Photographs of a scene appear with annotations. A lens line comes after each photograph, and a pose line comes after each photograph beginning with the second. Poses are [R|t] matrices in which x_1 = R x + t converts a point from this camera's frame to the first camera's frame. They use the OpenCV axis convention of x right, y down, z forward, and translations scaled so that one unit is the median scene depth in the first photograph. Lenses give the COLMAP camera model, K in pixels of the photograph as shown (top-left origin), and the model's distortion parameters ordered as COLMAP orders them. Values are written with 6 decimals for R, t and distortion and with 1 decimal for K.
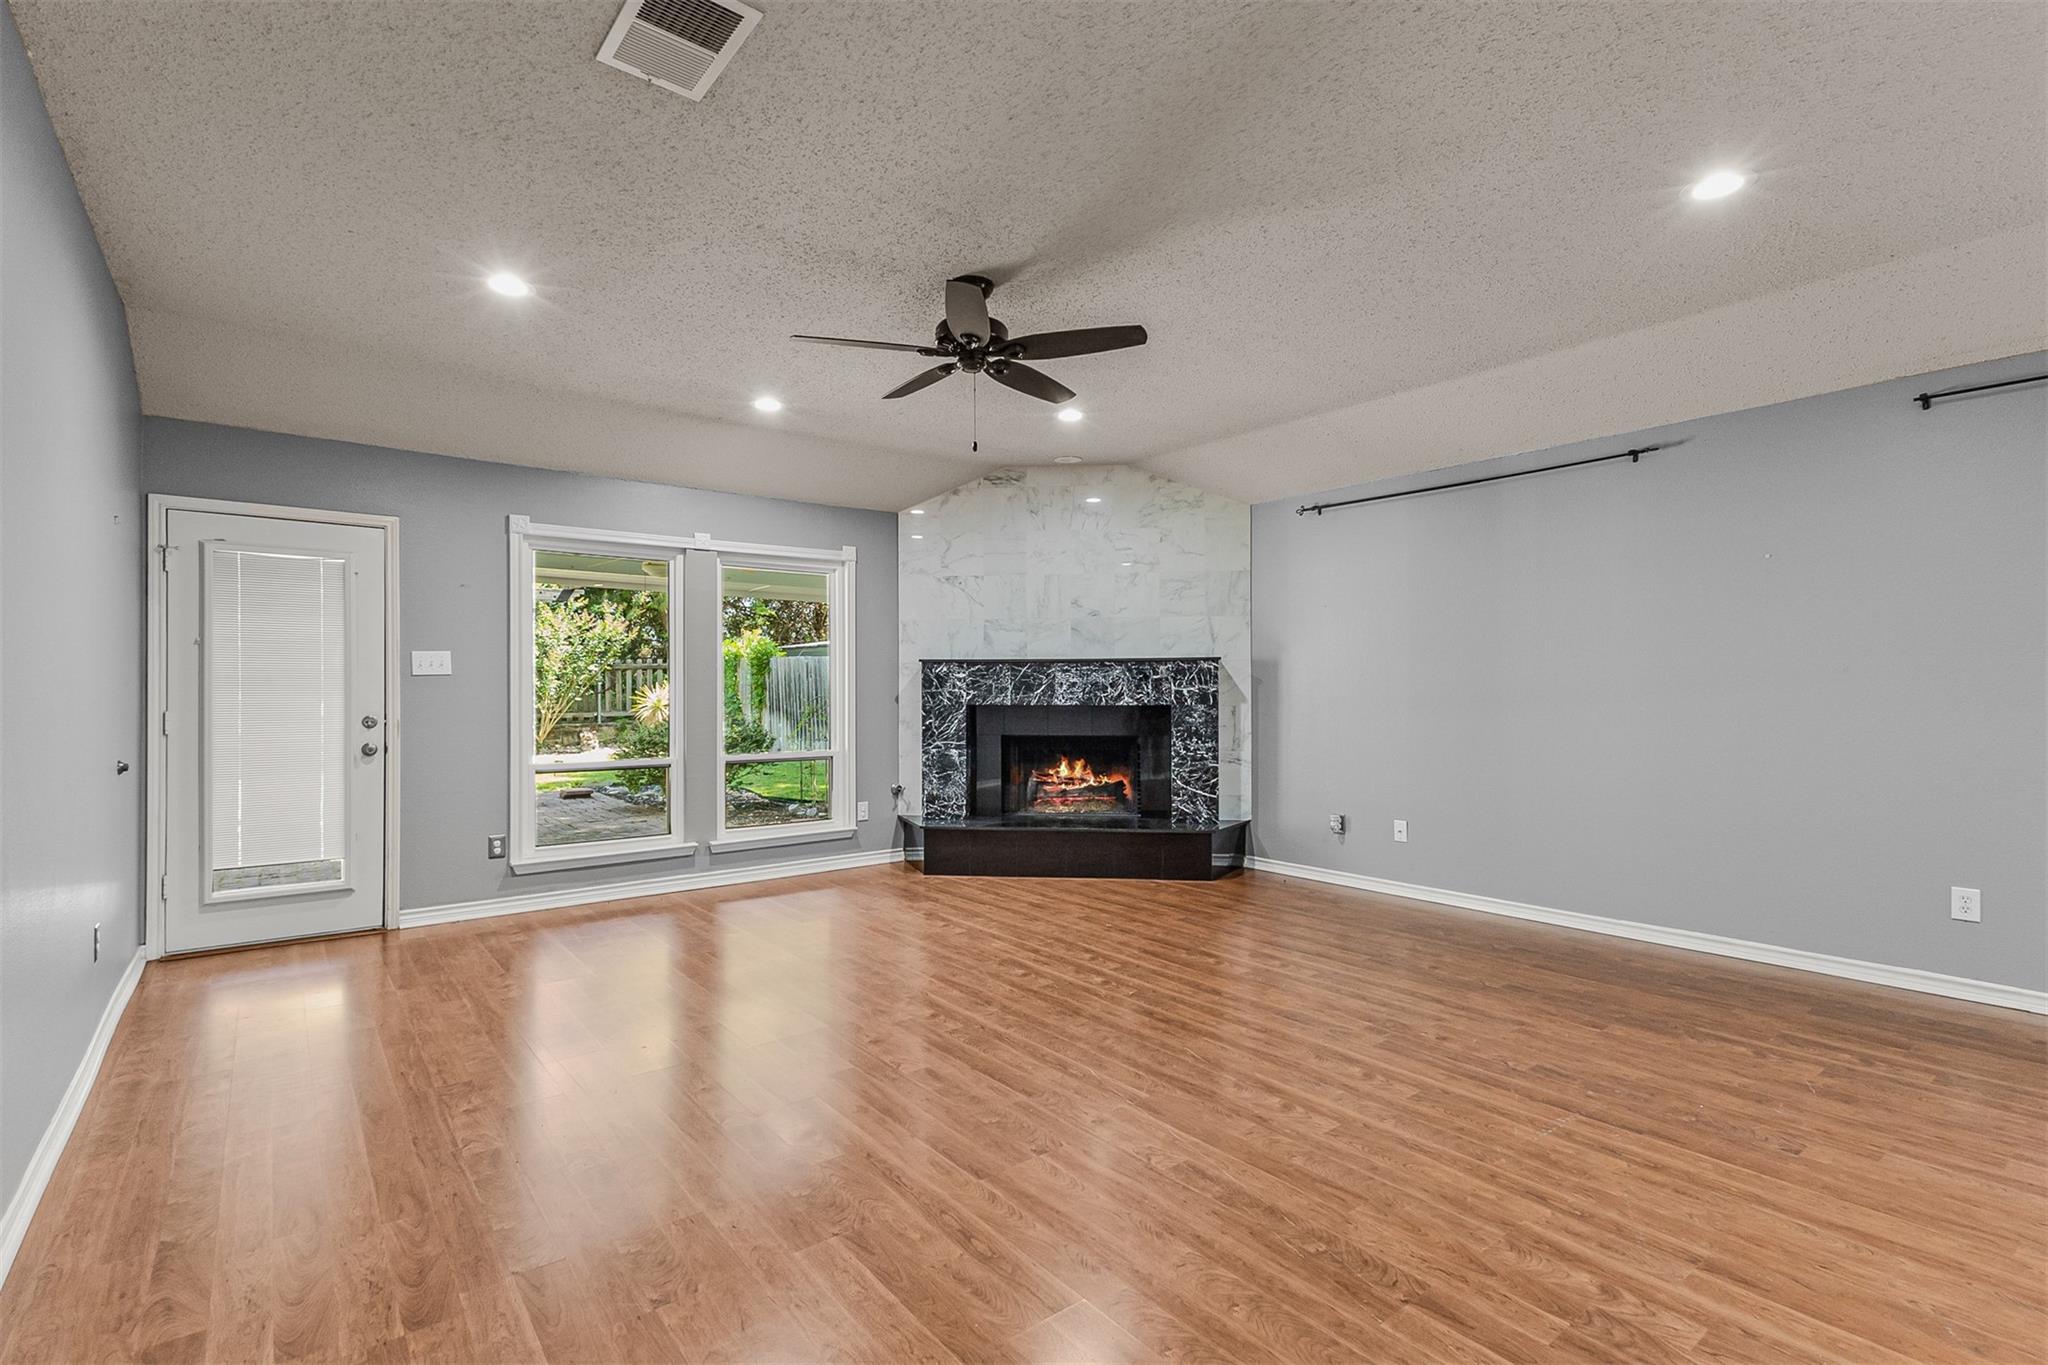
lens RADIAL K [[958.3, 0, 1019.6], [0, 958.3, 684.0], [0, 0, 1]] dist [0.017995, -0.000248]
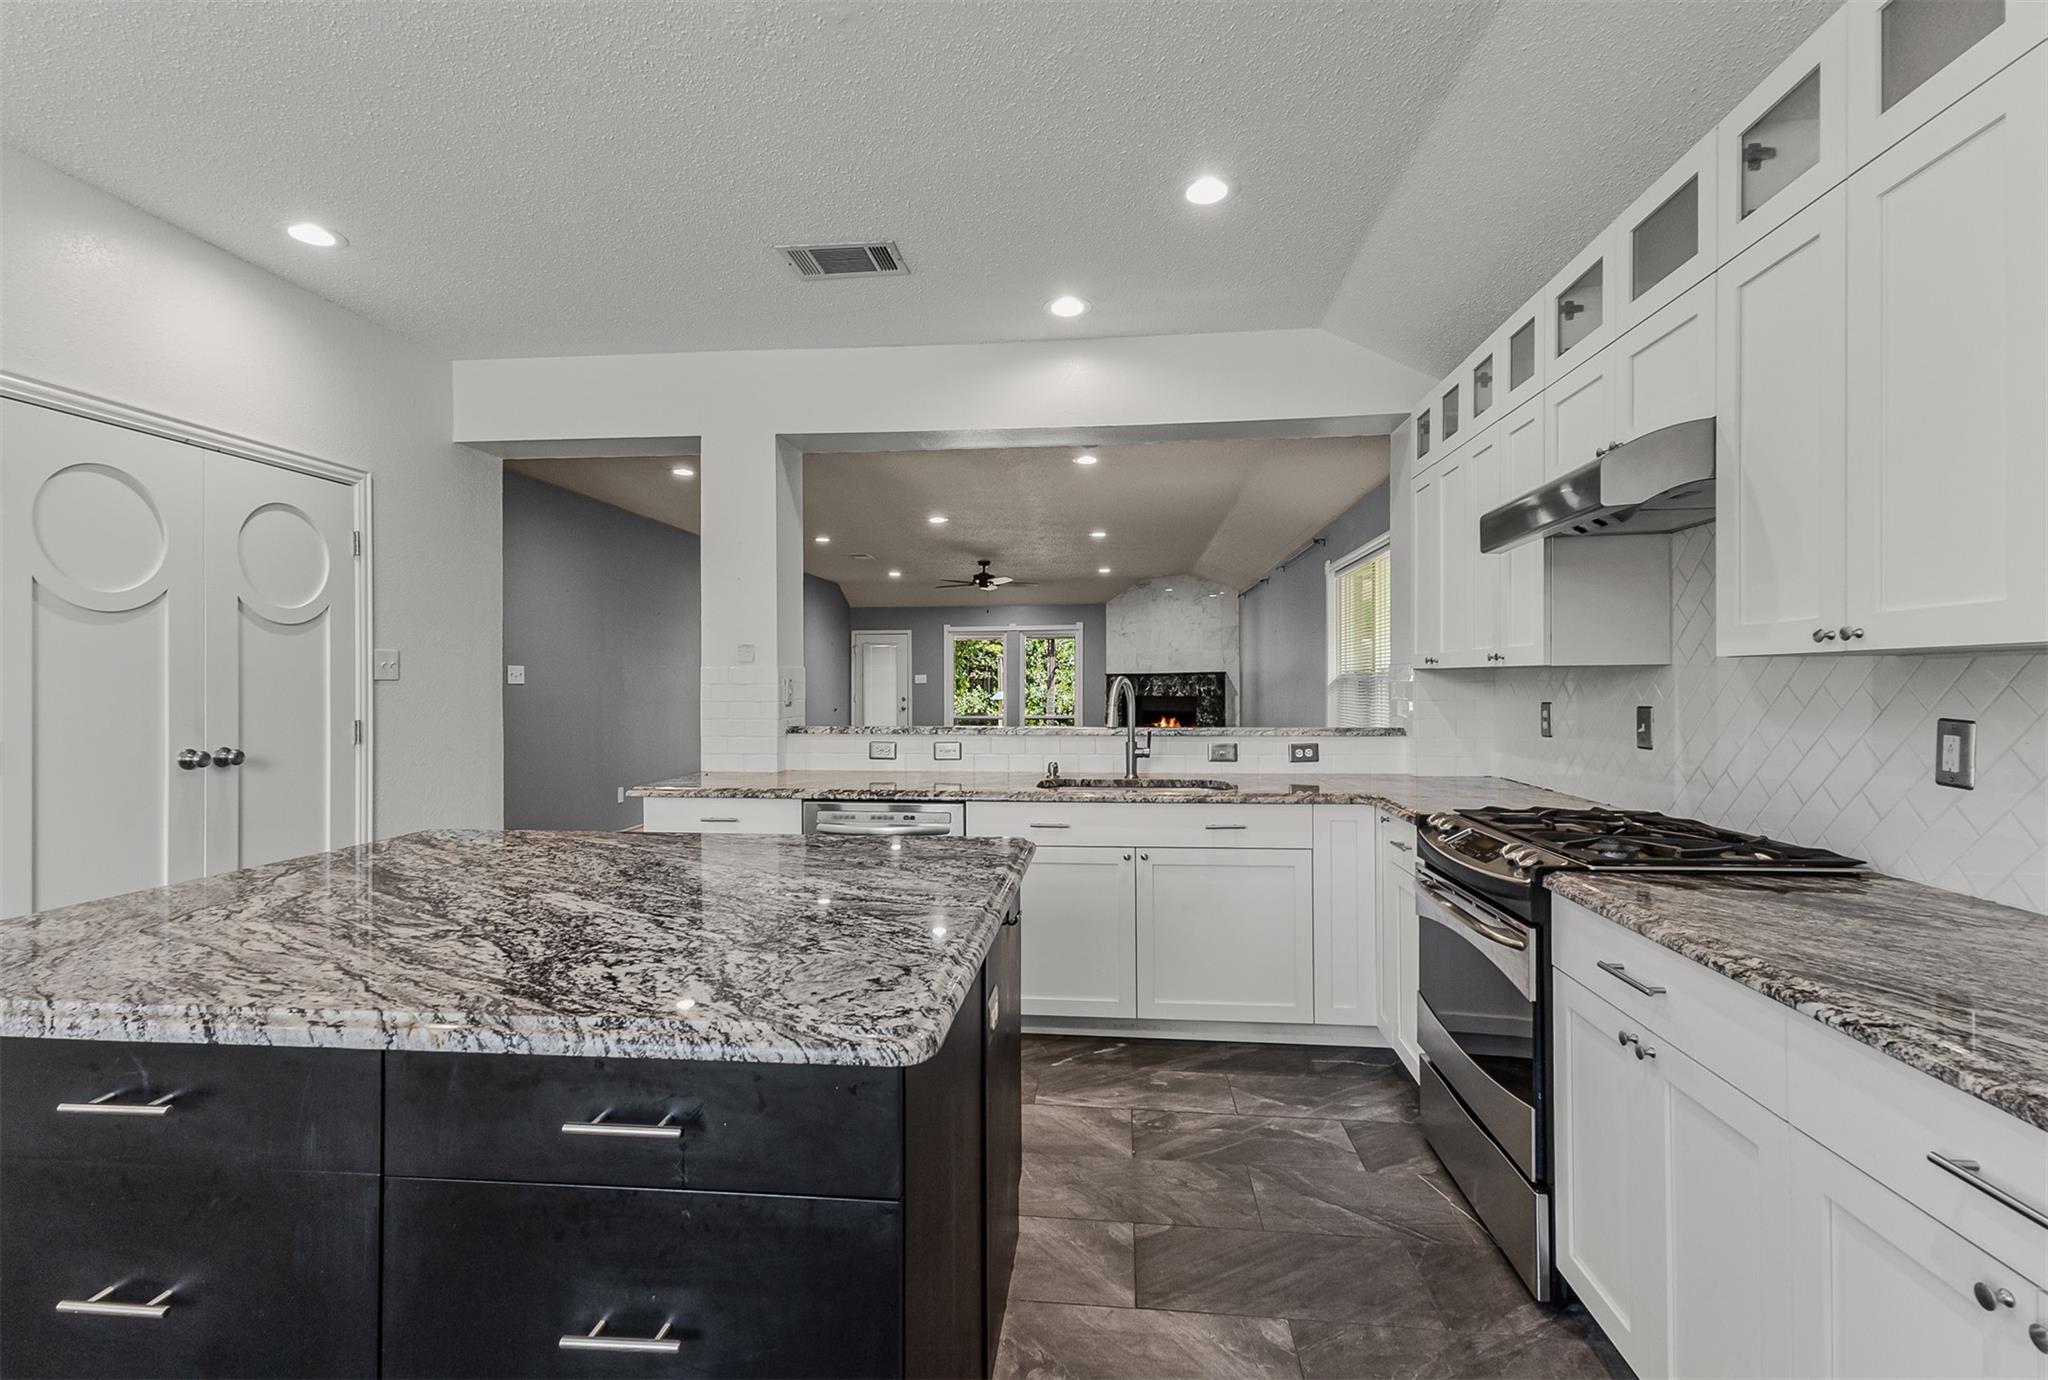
lens RADIAL K [[958.3, 0, 1013.2], [0, 958.3, 686.3], [0, 0, 1]] dist [0.017995, -0.000248]
pose [[0.720443, 0.002521, -0.693509, 1.260394], [0.011050, 0.999825, 0.015113, -0.032810], [0.693426, -0.018551, 0.720289, -0.700356]]
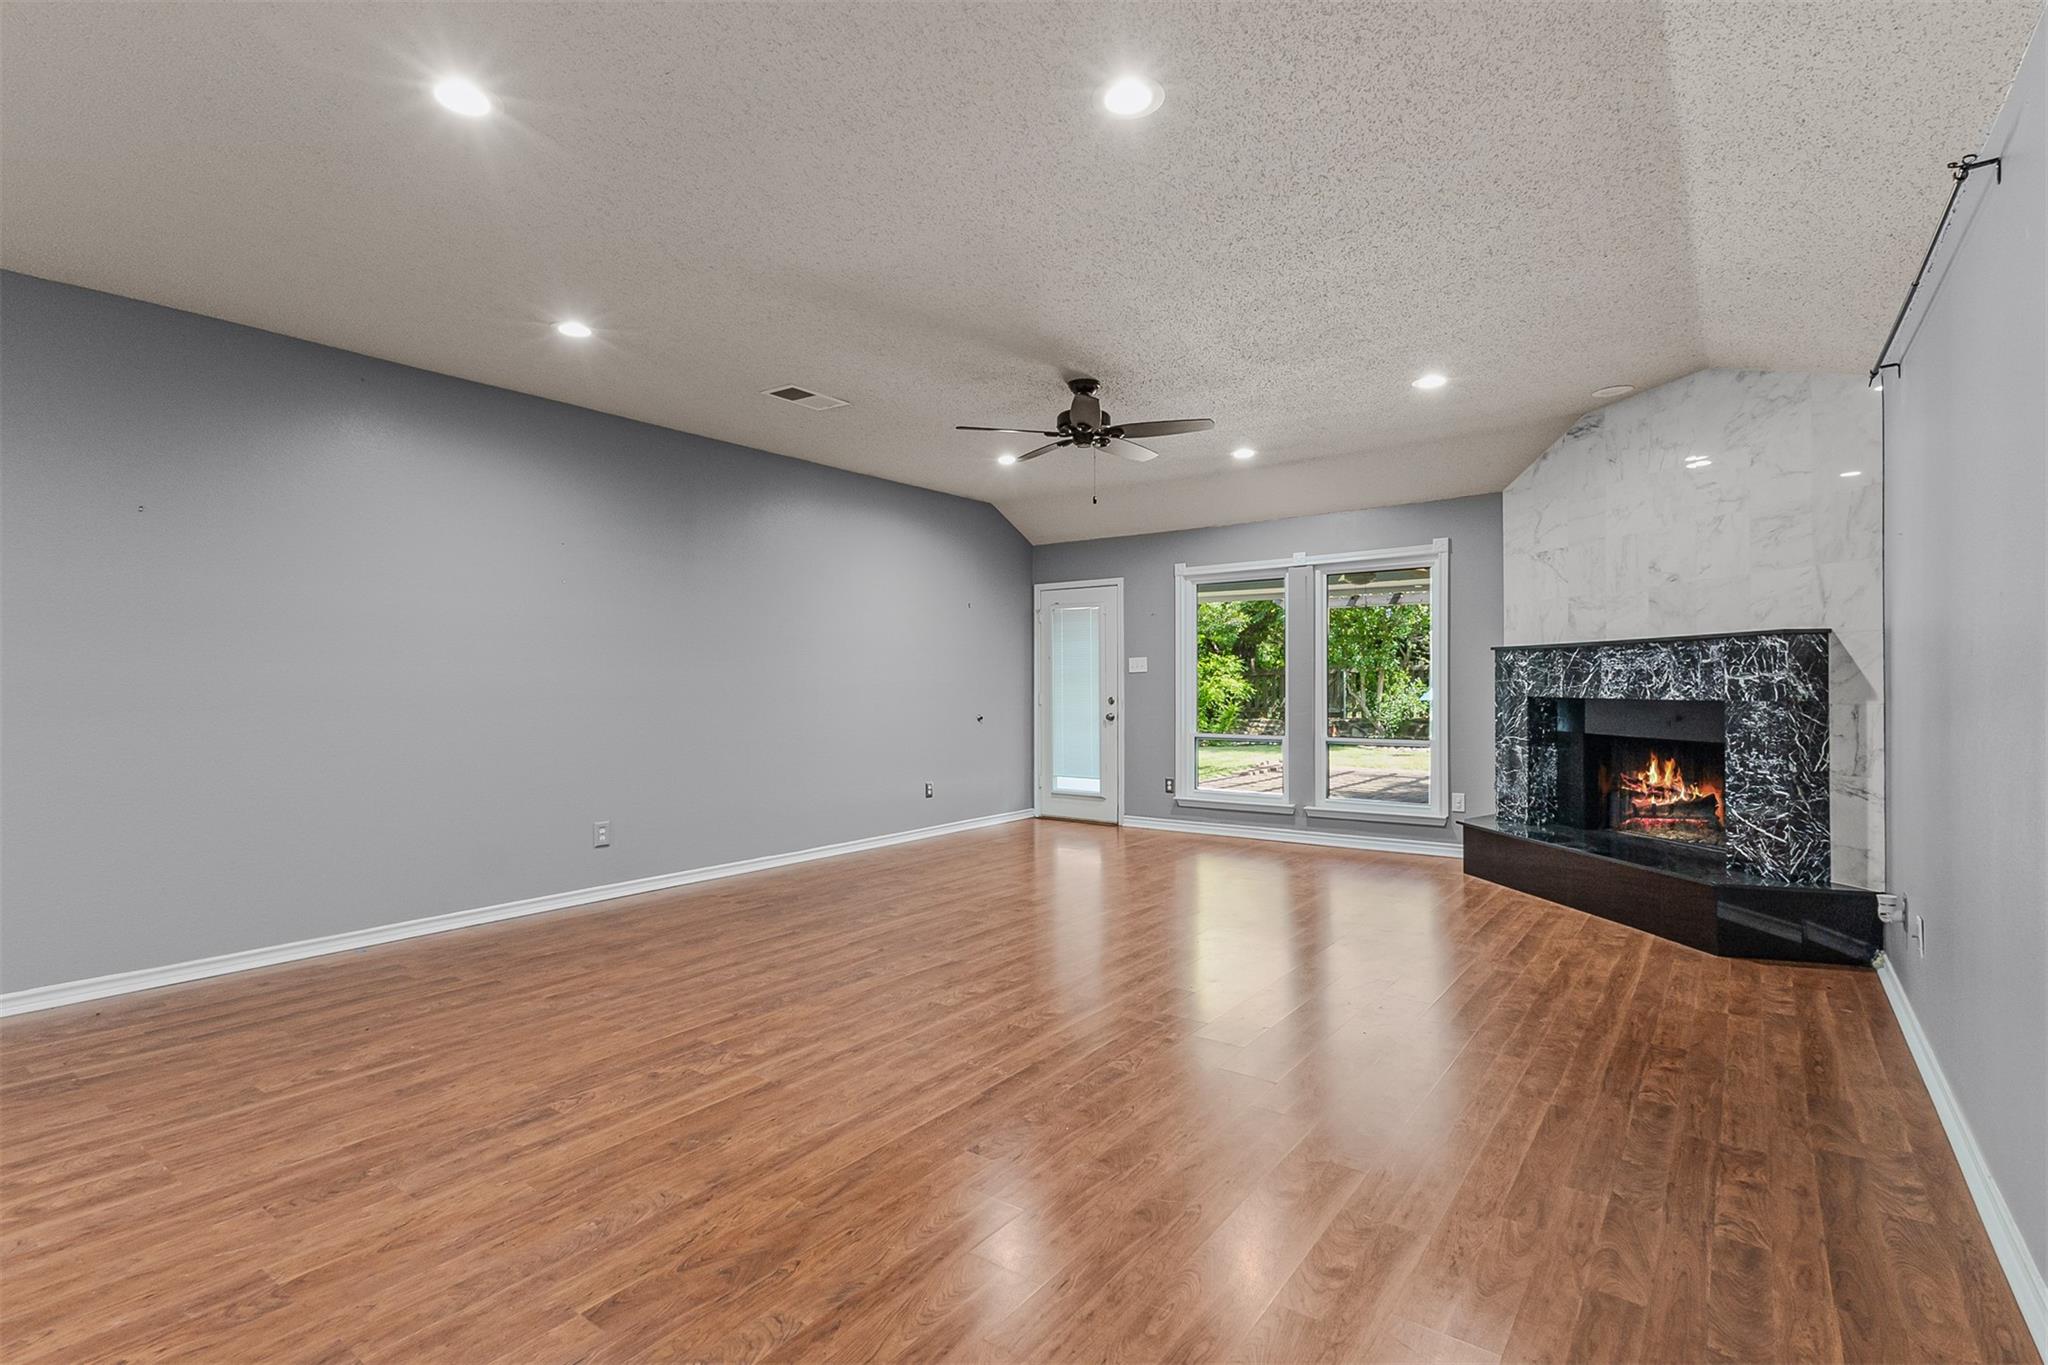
lens RADIAL K [[958.3, 0, 1027.8], [0, 958.3, 675.8], [0, 0, 1]] dist [0.017995, -0.000248]
pose [[0.263187, -0.007117, -0.964719, 0.701009], [0.010953, 0.999930, -0.004388, 0.001131], [0.964683, -0.009411, 0.263247, 0.319555]]
